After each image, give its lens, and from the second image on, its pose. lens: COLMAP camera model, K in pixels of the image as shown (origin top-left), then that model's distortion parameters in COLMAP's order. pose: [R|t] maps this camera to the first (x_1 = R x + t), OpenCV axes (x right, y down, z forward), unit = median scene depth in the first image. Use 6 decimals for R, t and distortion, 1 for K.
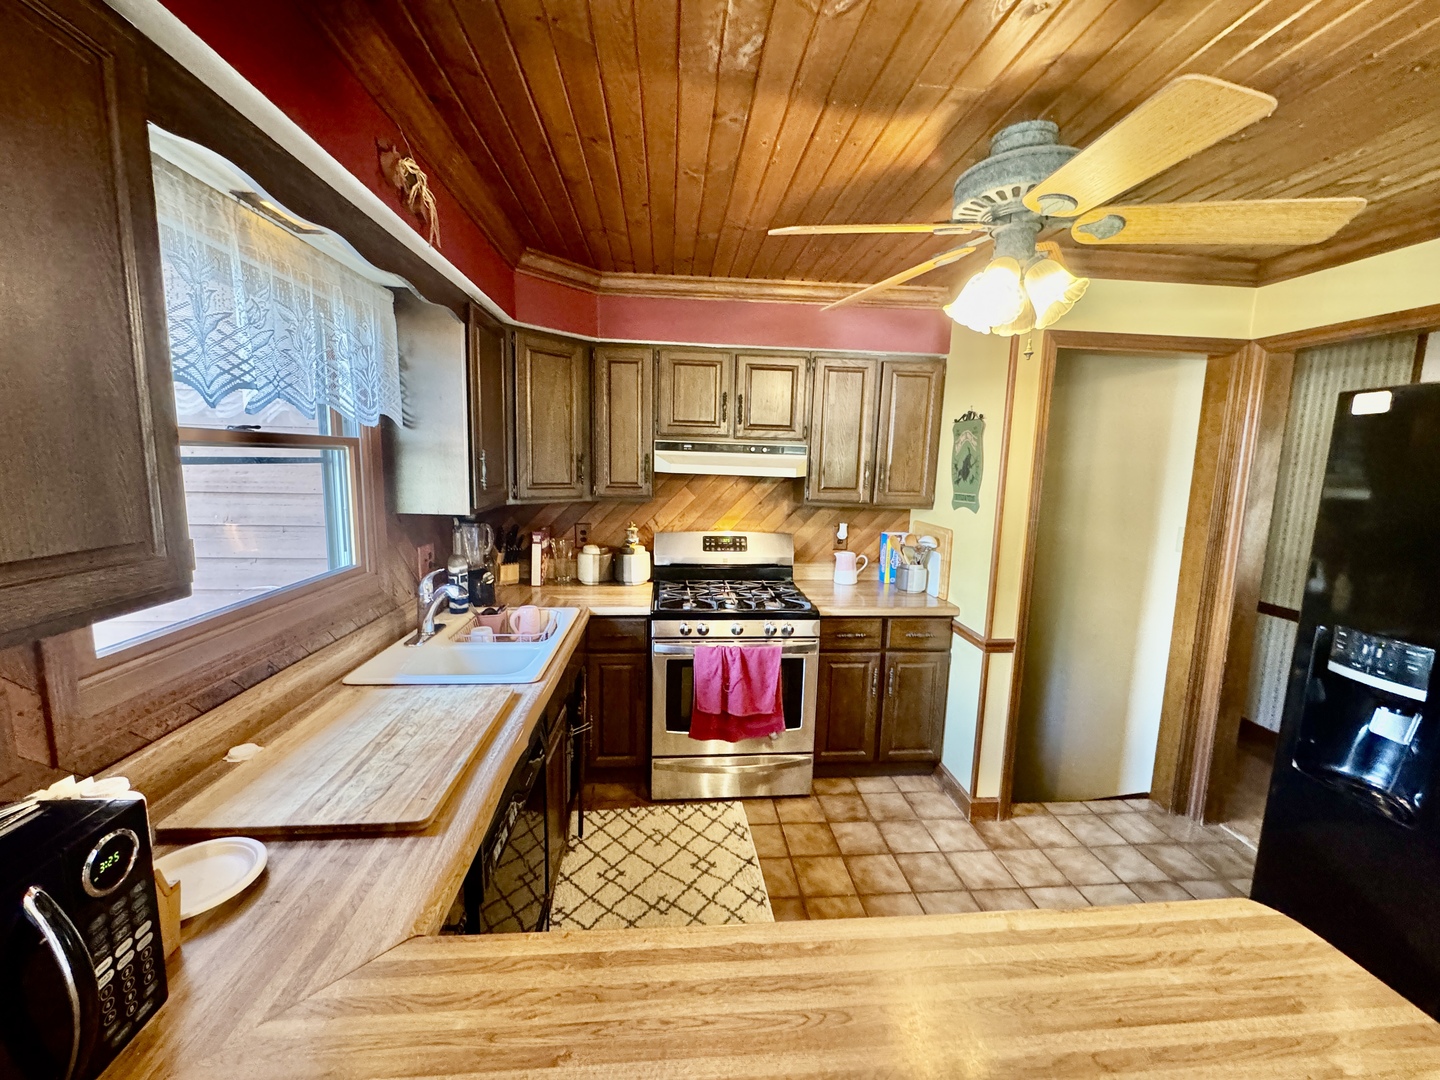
lens RADIAL K [[576.6, 0, 720.4], [0, 576.6, 537.1], [0, 0, 1]] dist [-0.002294, 0.000457]
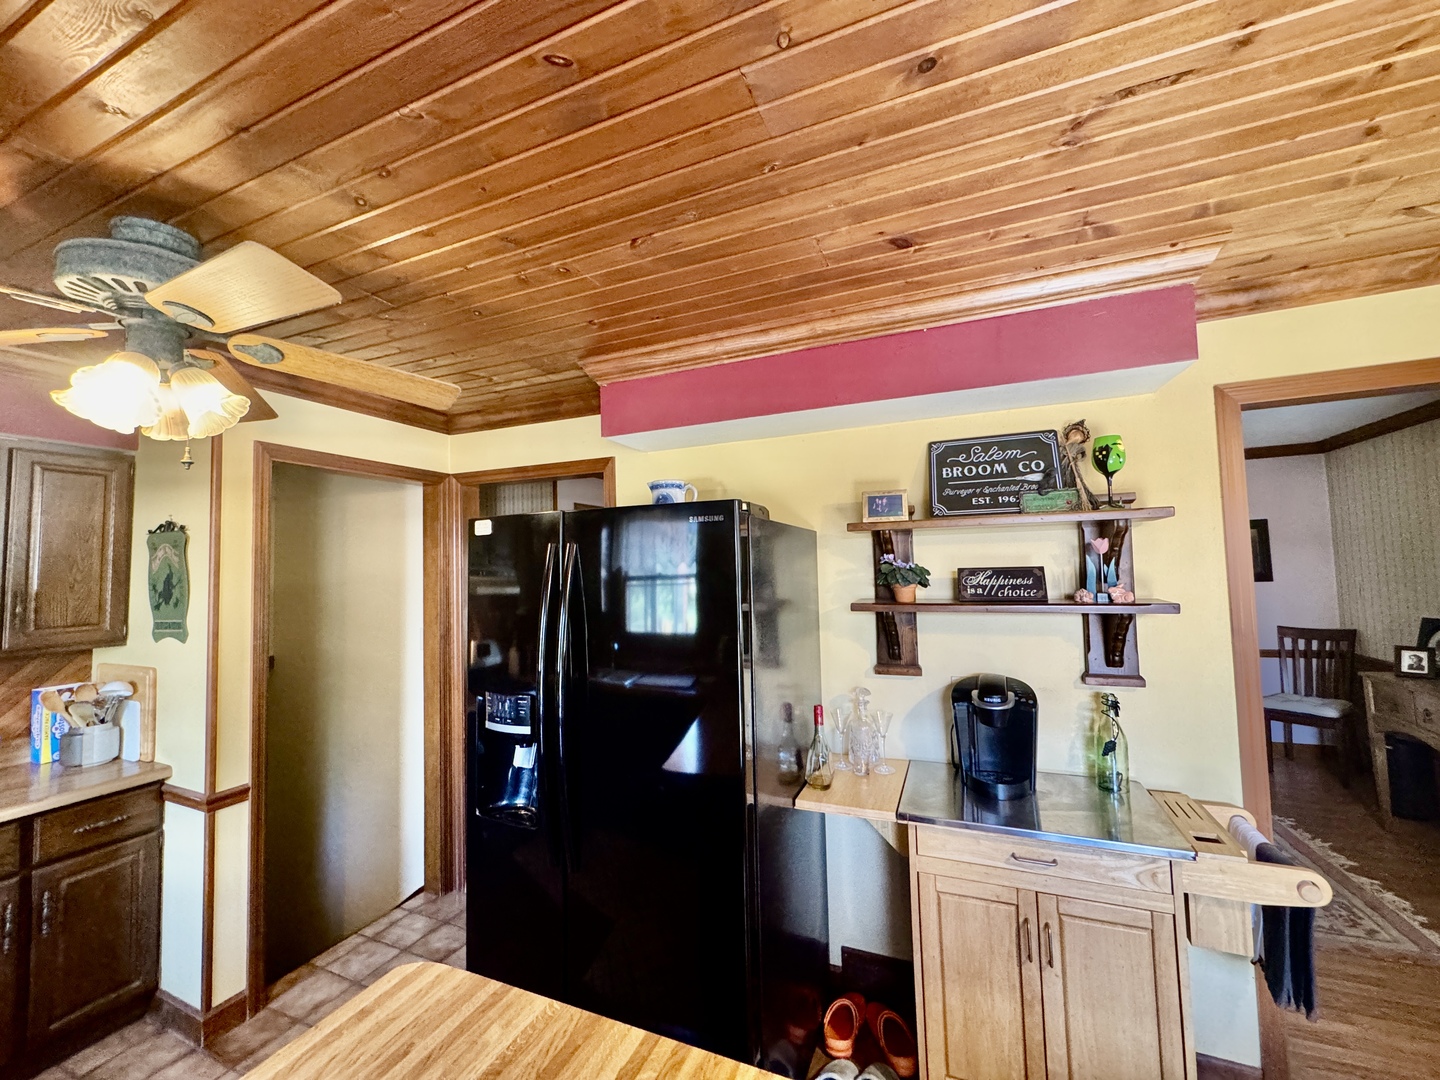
lens RADIAL K [[576.6, 0, 718.1], [0, 576.6, 537.6], [0, 0, 1]] dist [-0.002294, 0.000457]
pose [[0.474353, 0.011446, 0.880260, 0.079223], [0.154147, 0.983387, -0.095854, 0.006735], [-0.866734, 0.181158, 0.464709, -0.069518]]
